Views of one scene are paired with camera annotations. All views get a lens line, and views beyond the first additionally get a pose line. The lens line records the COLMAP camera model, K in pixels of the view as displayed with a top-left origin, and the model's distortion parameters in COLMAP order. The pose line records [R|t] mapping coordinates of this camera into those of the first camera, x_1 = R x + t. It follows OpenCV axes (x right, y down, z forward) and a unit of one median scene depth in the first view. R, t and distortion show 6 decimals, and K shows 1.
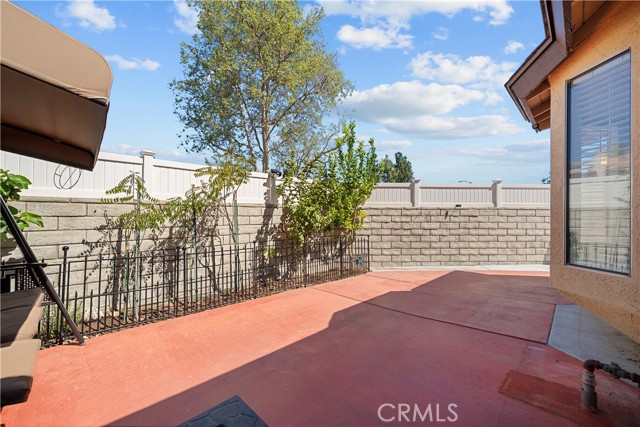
lens RADIAL K [[258.6, 0, 320.0], [0, 258.6, 213.5], [0, 0, 1]] dist [-0.000715, -0.000071]
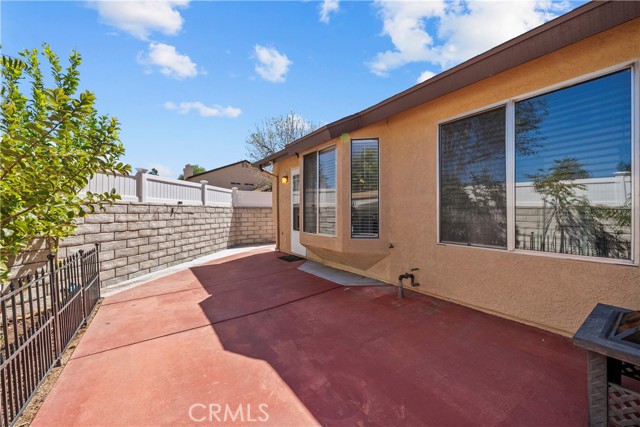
lens RADIAL K [[243.1, 0, 316.2], [0, 243.1, 211.9], [0, 0, 1]] dist [-0.000040, -0.000075]
pose [[0.183539, -0.000978, 0.983012, -0.282743], [-0.000978, 0.999999, 0.001178, 0.003365], [-0.983012, -0.001177, 0.183538, 0.323886]]
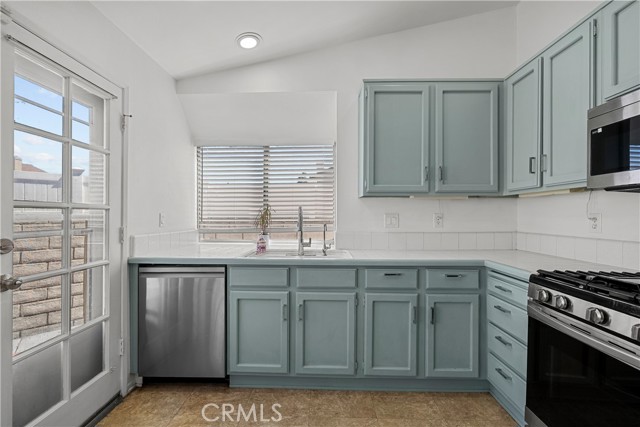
lens RADIAL K [[290.6, 0, 319.6], [0, 290.6, 215.2], [0, 0, 1]] dist [0.000307, 0.000088]
pose [[0.712272, -0.002300, 0.701900, 0.637042], [0.001155, 0.999997, 0.002105, -0.033543], [-0.701902, -0.000689, 0.712273, 0.211007]]
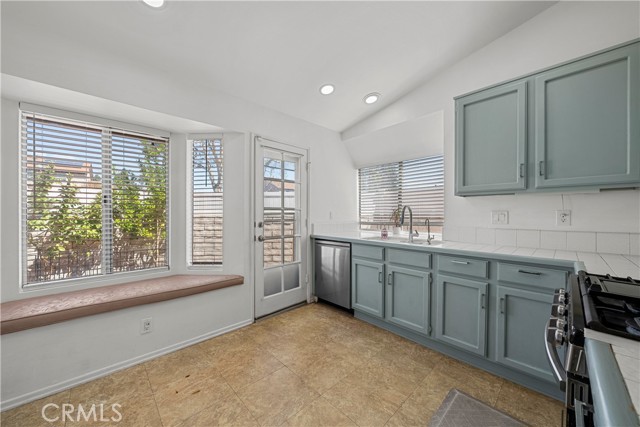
lens RADIAL K [[236.9, 0, 316.3], [0, 236.9, 215.3], [0, 0, 1]] dist [-0.000030, -0.000098]
pose [[0.999668, -0.004558, -0.025377, 0.741556], [0.004800, 0.999943, 0.009488, -0.032572], [0.025332, -0.009606, 0.999633, 0.066608]]
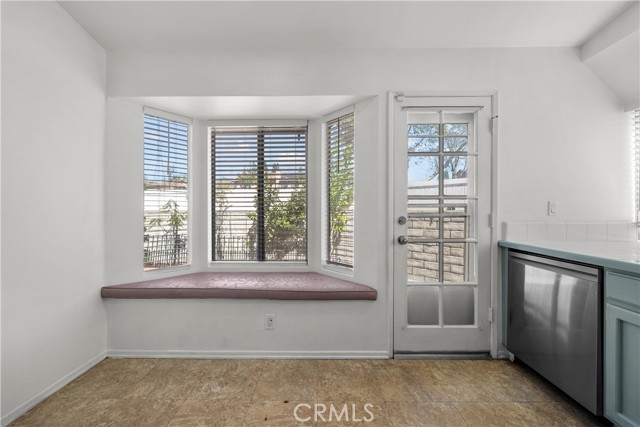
lens RADIAL K [[243.1, 0, 316.2], [0, 243.1, 211.9], [0, 0, 1]] dist [-0.000040, -0.000075]
pose [[0.707144, -0.001782, -0.707068, 0.770897], [0.004847, 0.999986, 0.002327, -0.023950], [0.707053, -0.005073, 0.707142, 0.206901]]
